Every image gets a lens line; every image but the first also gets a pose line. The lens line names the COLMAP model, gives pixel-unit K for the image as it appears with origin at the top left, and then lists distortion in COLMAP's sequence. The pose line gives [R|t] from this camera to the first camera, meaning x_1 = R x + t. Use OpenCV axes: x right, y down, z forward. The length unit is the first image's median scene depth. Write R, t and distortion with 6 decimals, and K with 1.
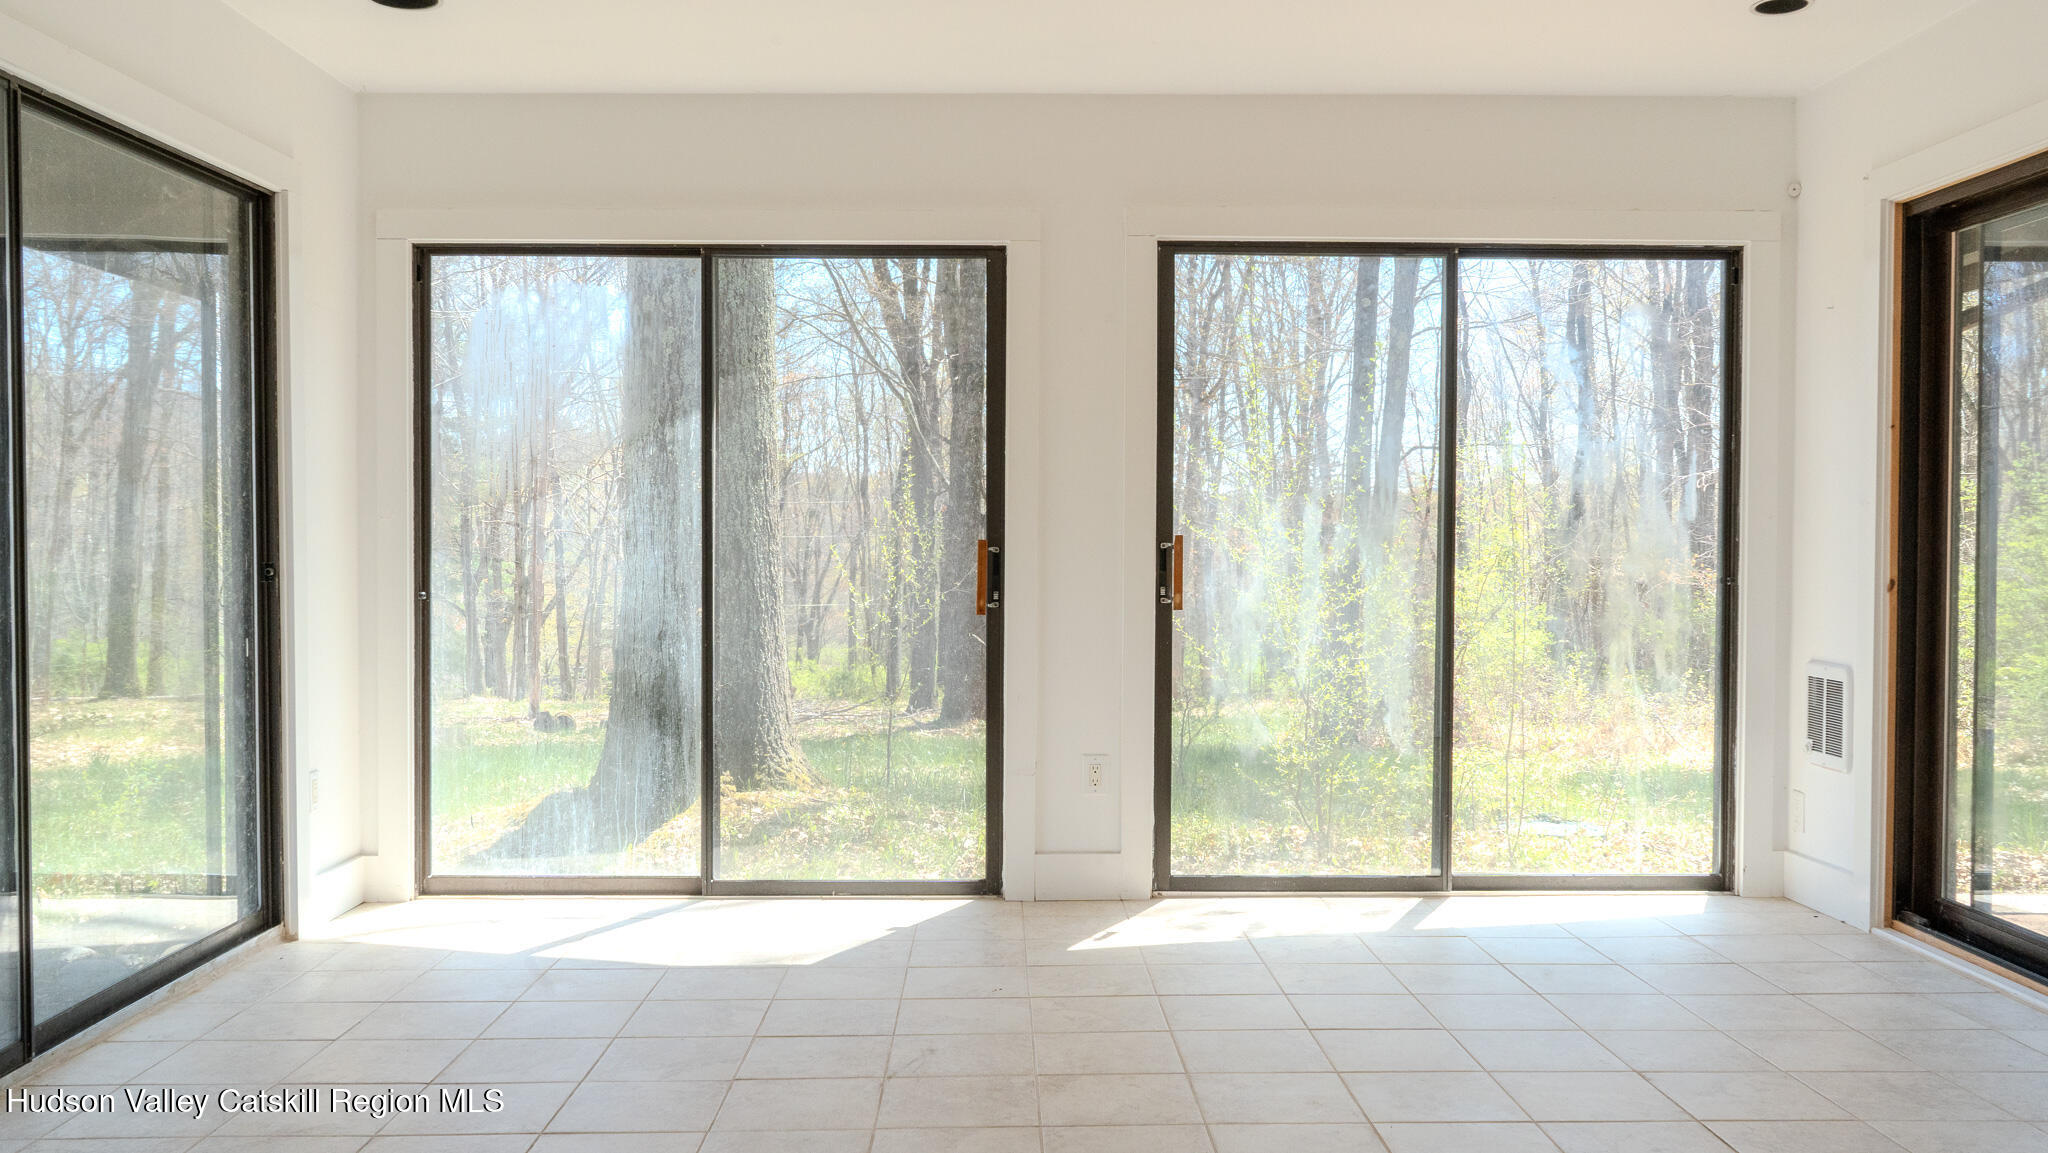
lens RADIAL K [[1742.6, 0, 1019.2], [0, 1742.6, 580.1], [0, 0, 1]] dist [-0.013547, -0.006369]
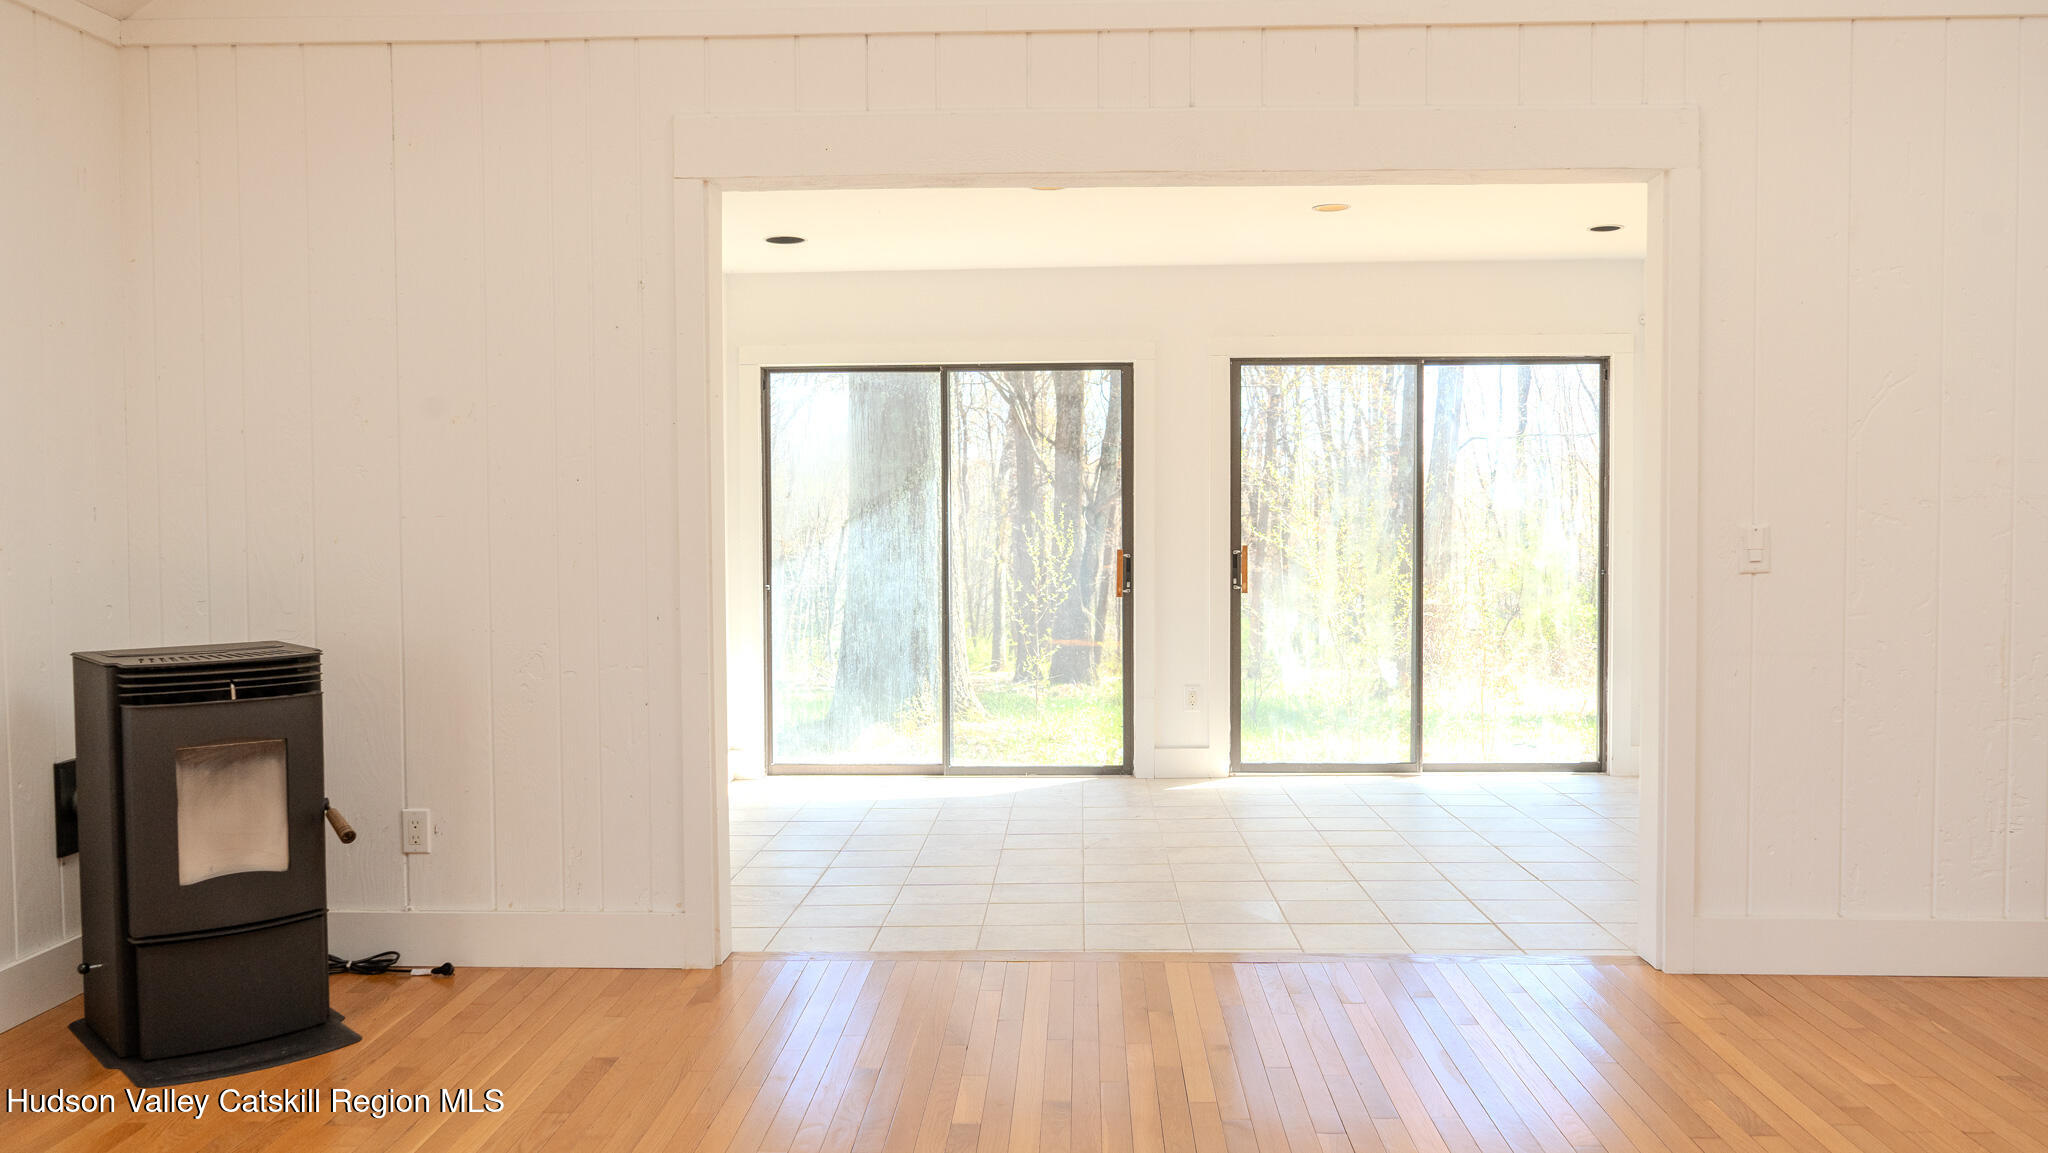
lens RADIAL K [[1636.9, 0, 1039.2], [0, 1636.9, 576.7], [0, 0, 1]] dist [-0.007003, 0.003291]
pose [[0.999116, -0.006507, -0.041533, -0.032358], [0.006947, 0.999921, 0.010447, -0.014220], [0.041461, -0.010726, 0.999083, -0.479791]]
